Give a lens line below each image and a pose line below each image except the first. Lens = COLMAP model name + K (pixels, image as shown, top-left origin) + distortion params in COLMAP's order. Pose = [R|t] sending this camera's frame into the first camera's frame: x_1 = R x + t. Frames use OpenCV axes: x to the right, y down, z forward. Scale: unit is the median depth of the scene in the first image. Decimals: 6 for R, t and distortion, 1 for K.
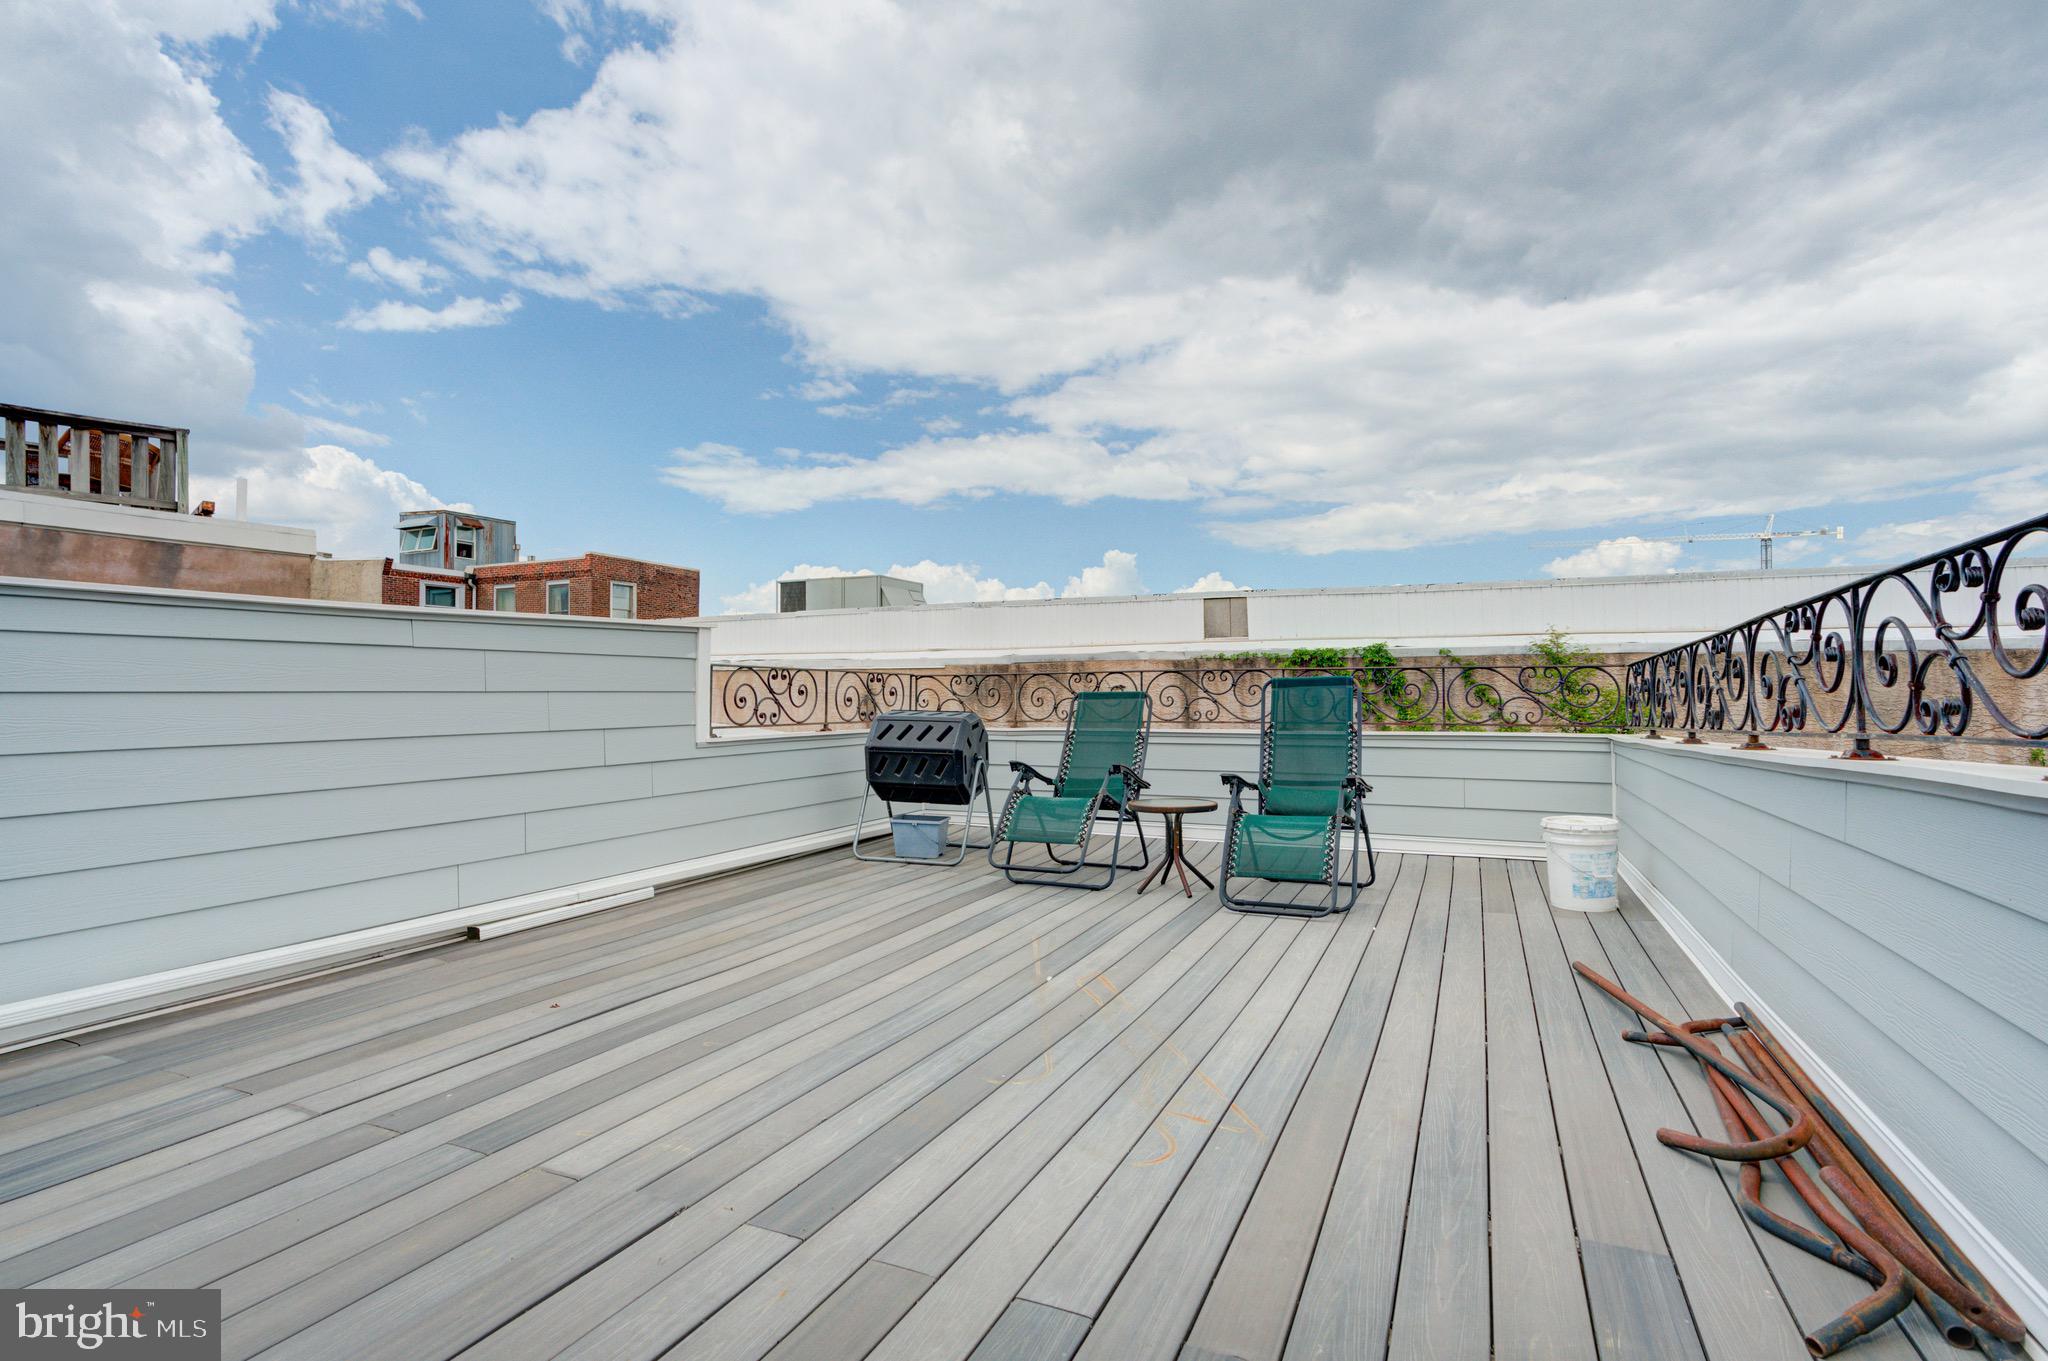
lens RADIAL K [[958.5, 0, 1035.2], [0, 958.5, 683.9], [0, 0, 1]] dist [-0.002868, 0.014418]
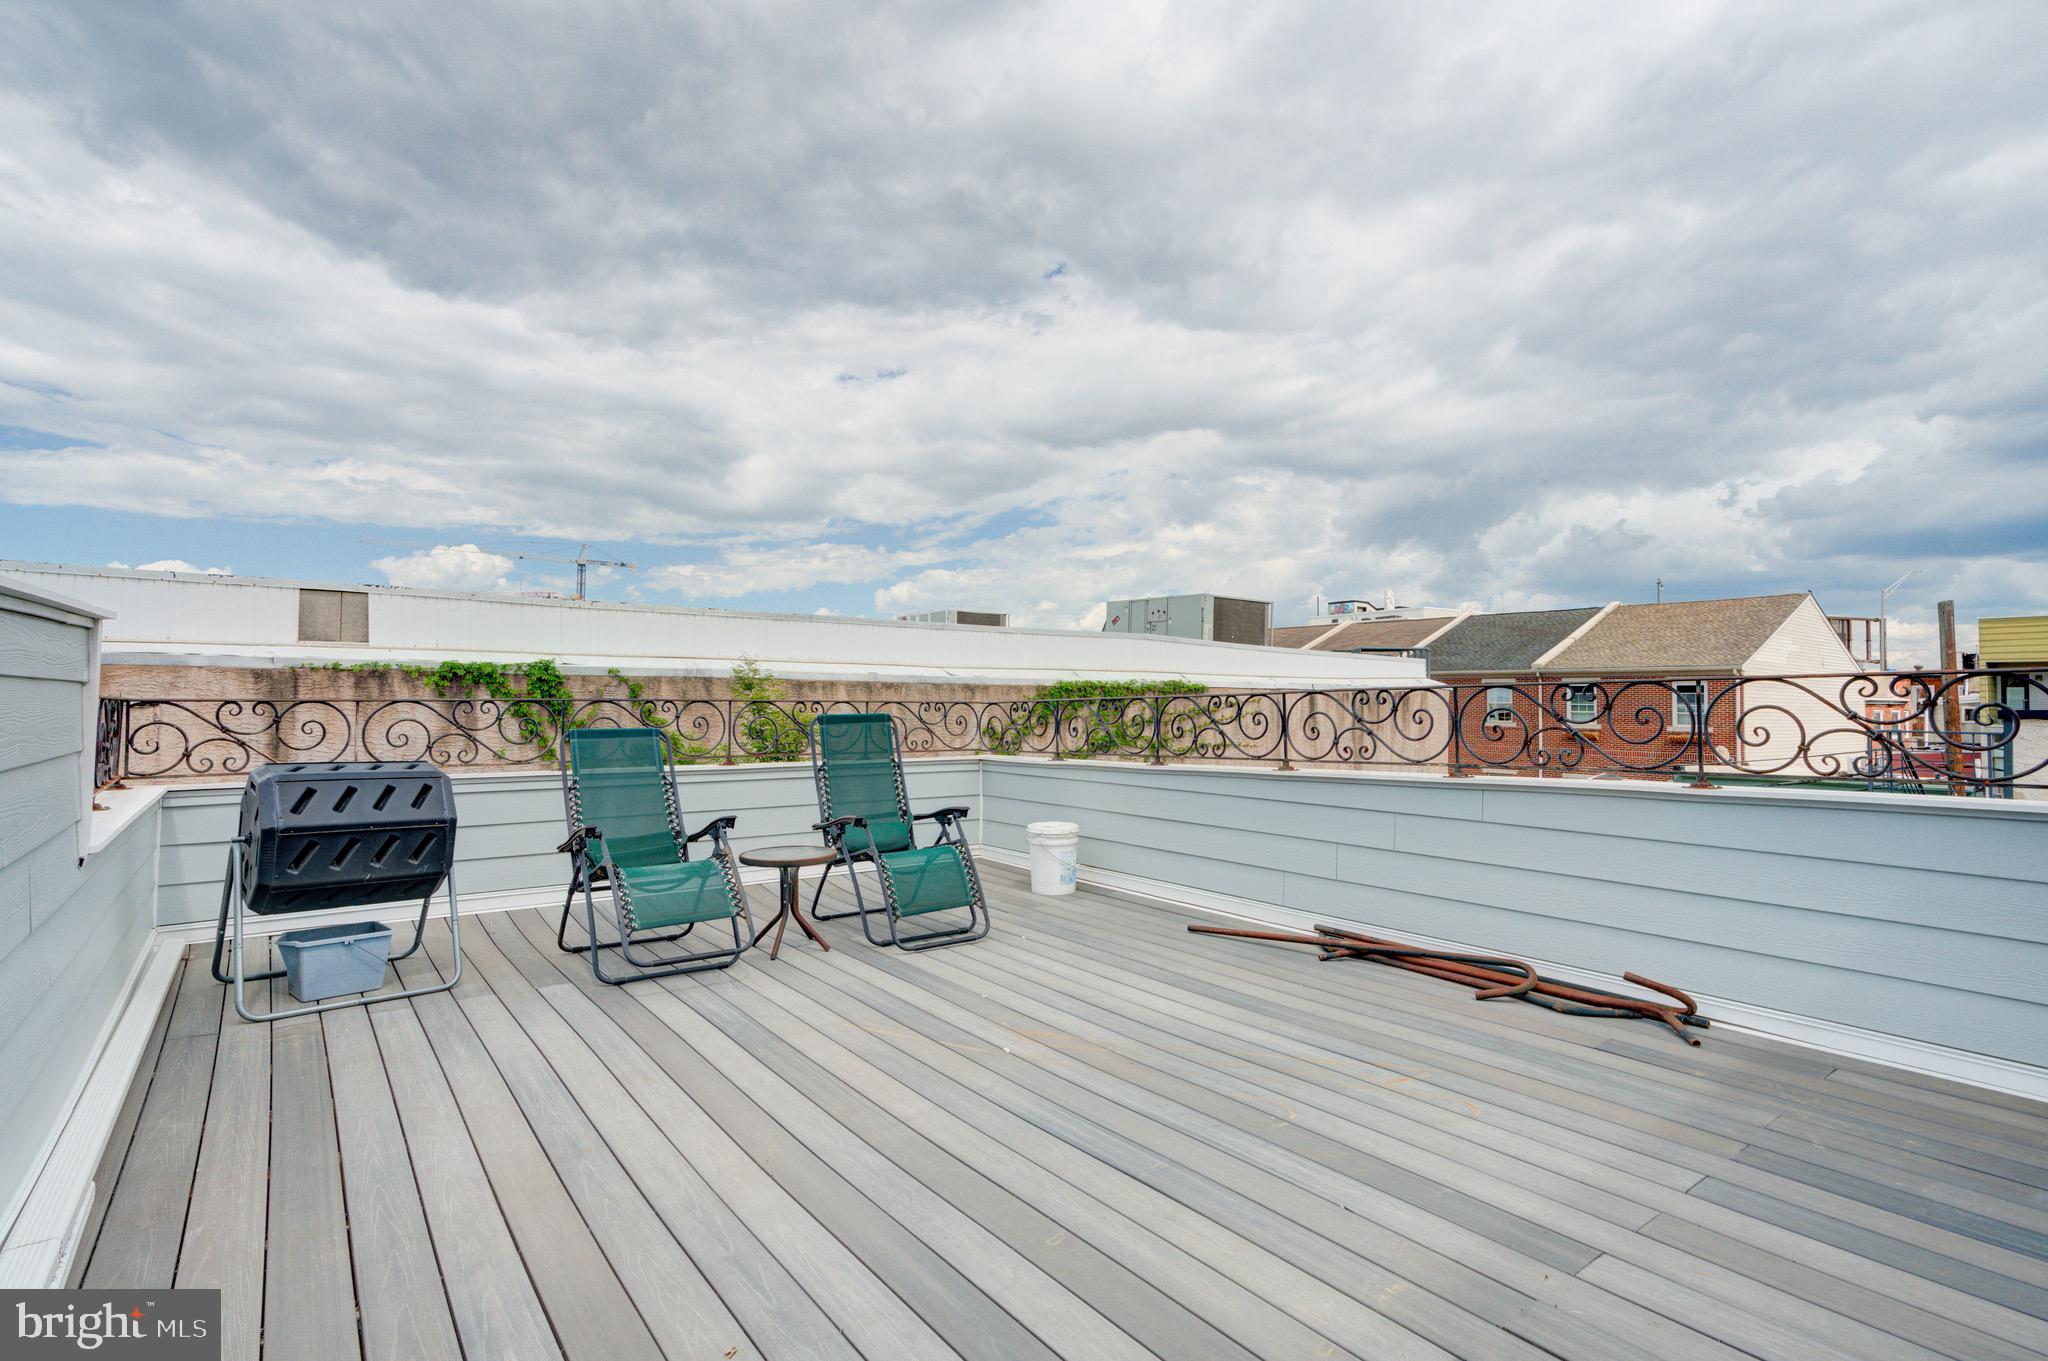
lens RADIAL K [[999.0, 0, 1002.5], [0, 999.0, 677.0], [0, 0, 1]] dist [0.001358, 0.017332]
pose [[0.497592, 0.025845, 0.867026, -0.240147], [-0.013206, 0.999666, -0.022220, -0.009832], [-0.867310, -0.000394, 0.497767, 0.148074]]
